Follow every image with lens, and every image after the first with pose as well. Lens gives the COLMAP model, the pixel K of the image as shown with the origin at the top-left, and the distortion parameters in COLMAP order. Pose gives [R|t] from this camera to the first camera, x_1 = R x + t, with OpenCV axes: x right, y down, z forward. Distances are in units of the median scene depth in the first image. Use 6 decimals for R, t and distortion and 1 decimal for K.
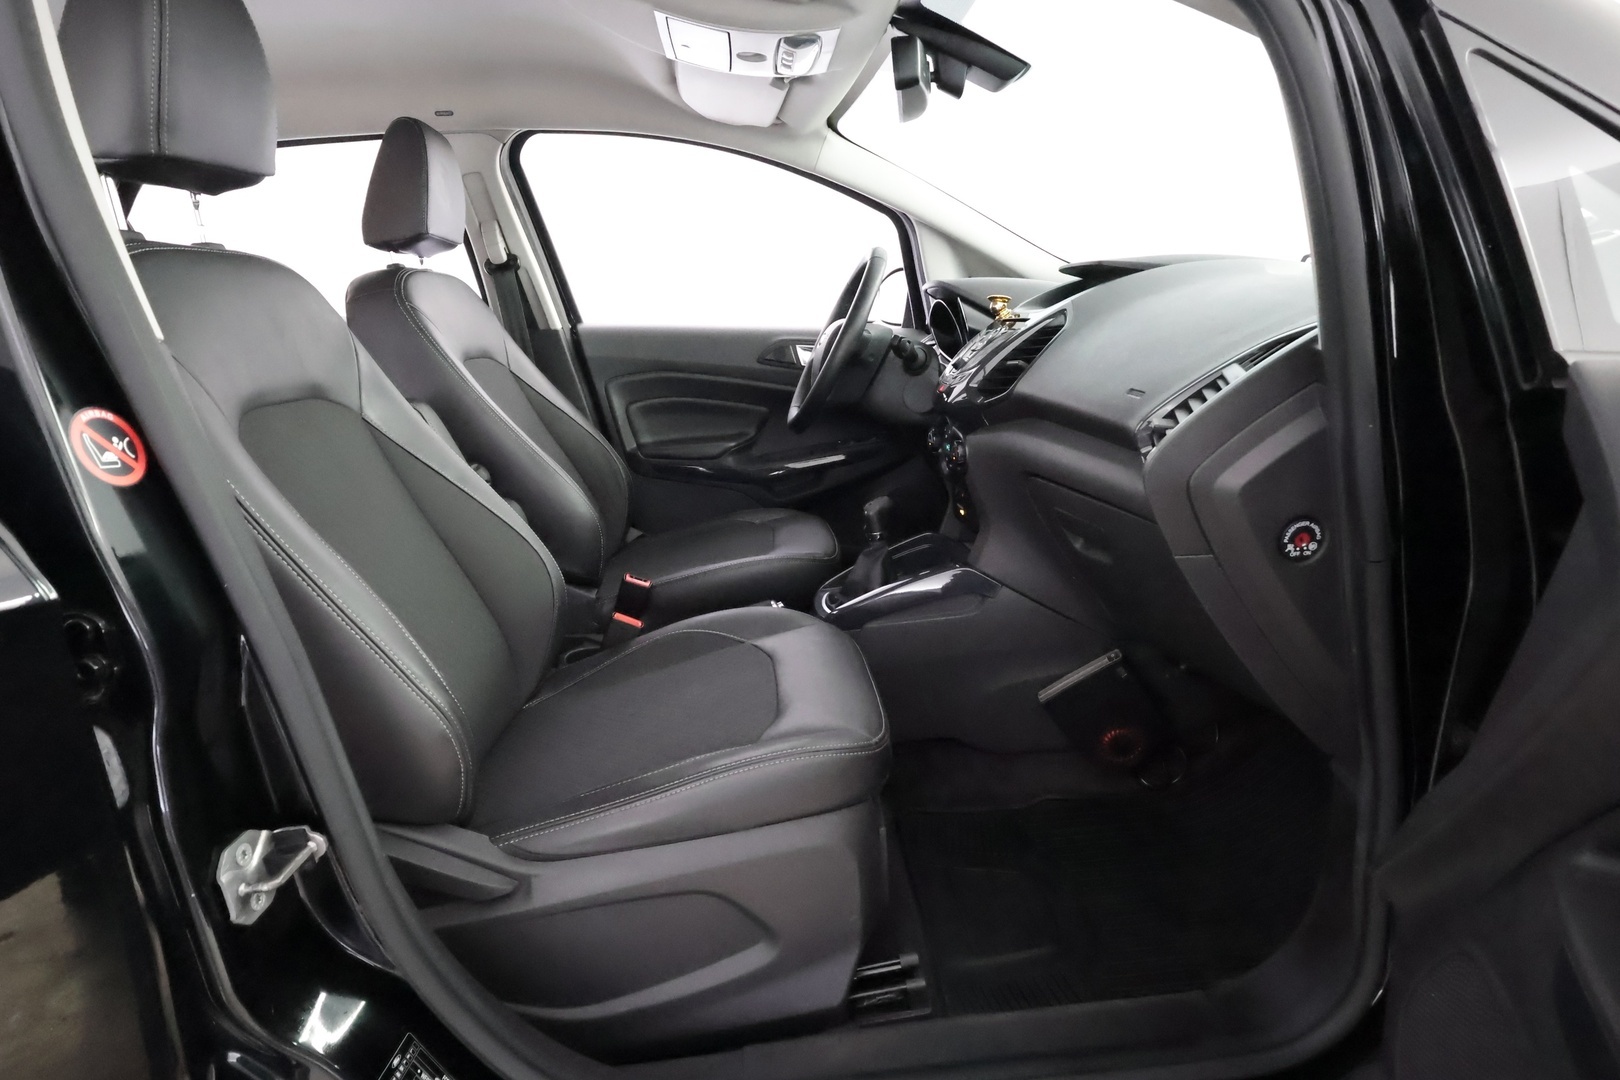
lens RADIAL K [[902.8, 0, 849.4], [0, 902.8, 541.1], [0, 0, 1]] dist [-0.000419, 0.000889]
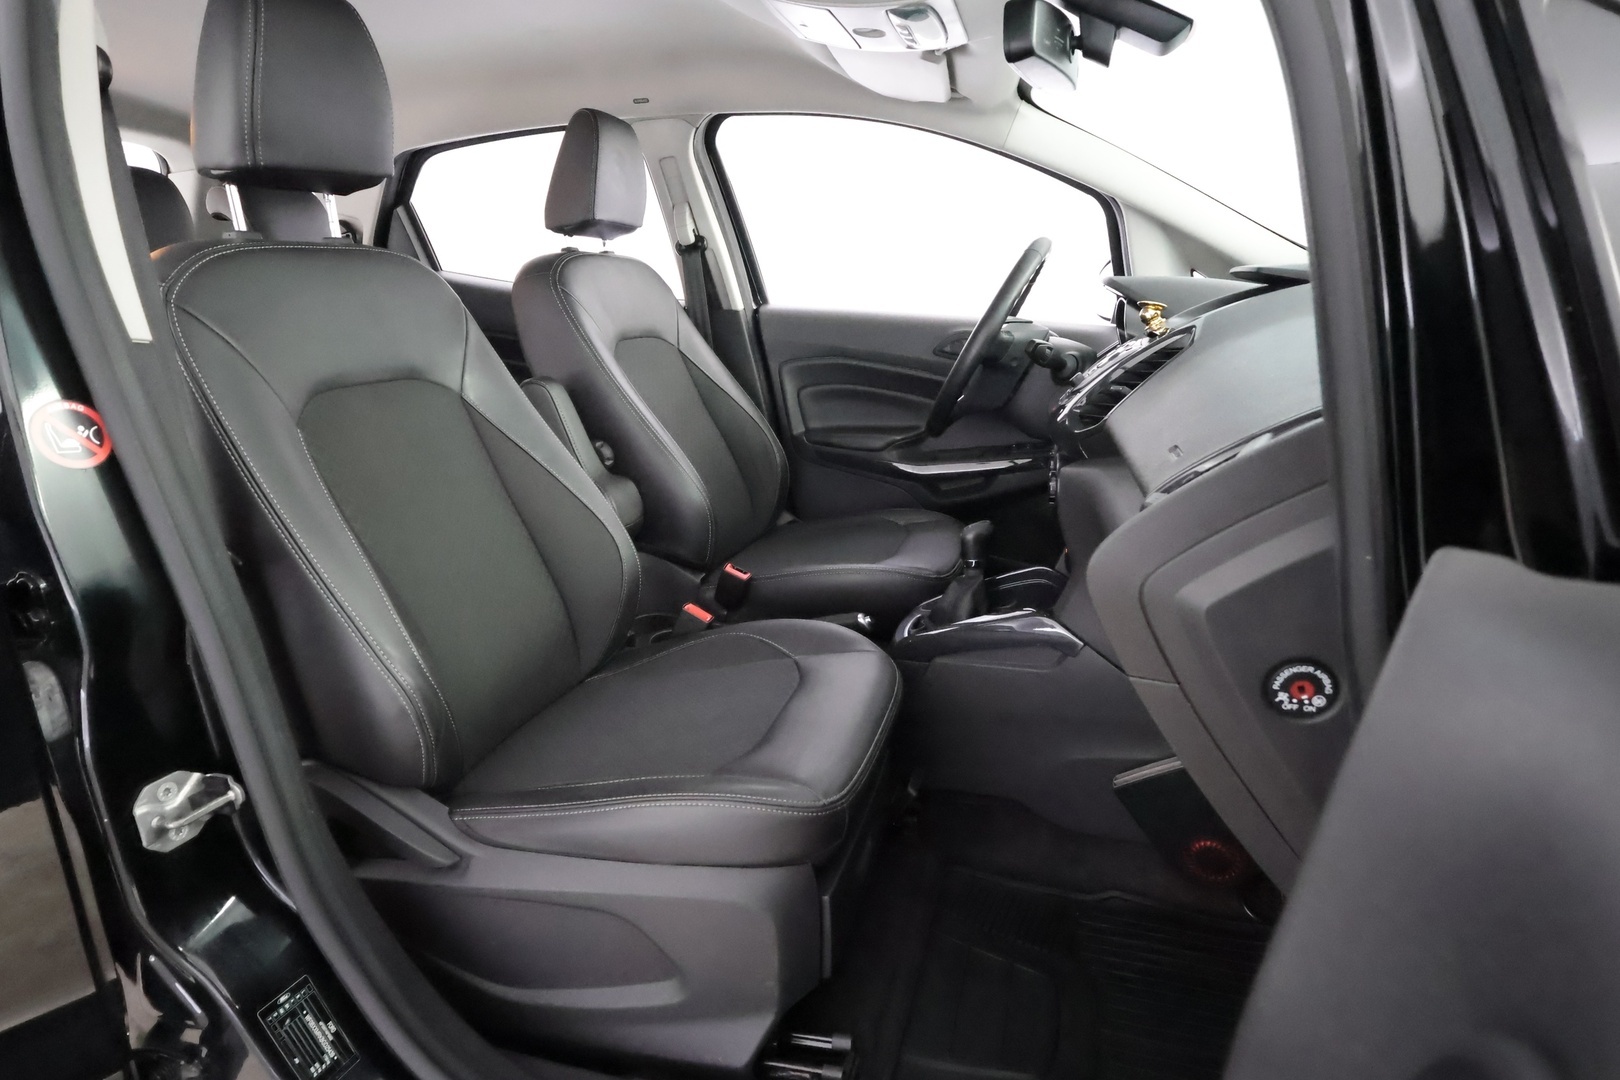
lens RADIAL K [[902.8, 0, 849.4], [0, 902.8, 541.1], [0, 0, 1]] dist [-0.000419, 0.000889]
pose [[0.925655, 0.136992, -0.352698, 0.250320], [-0.122486, 0.990453, 0.063240, -0.075152], [0.357994, -0.015338, 0.933598, 0.119656]]
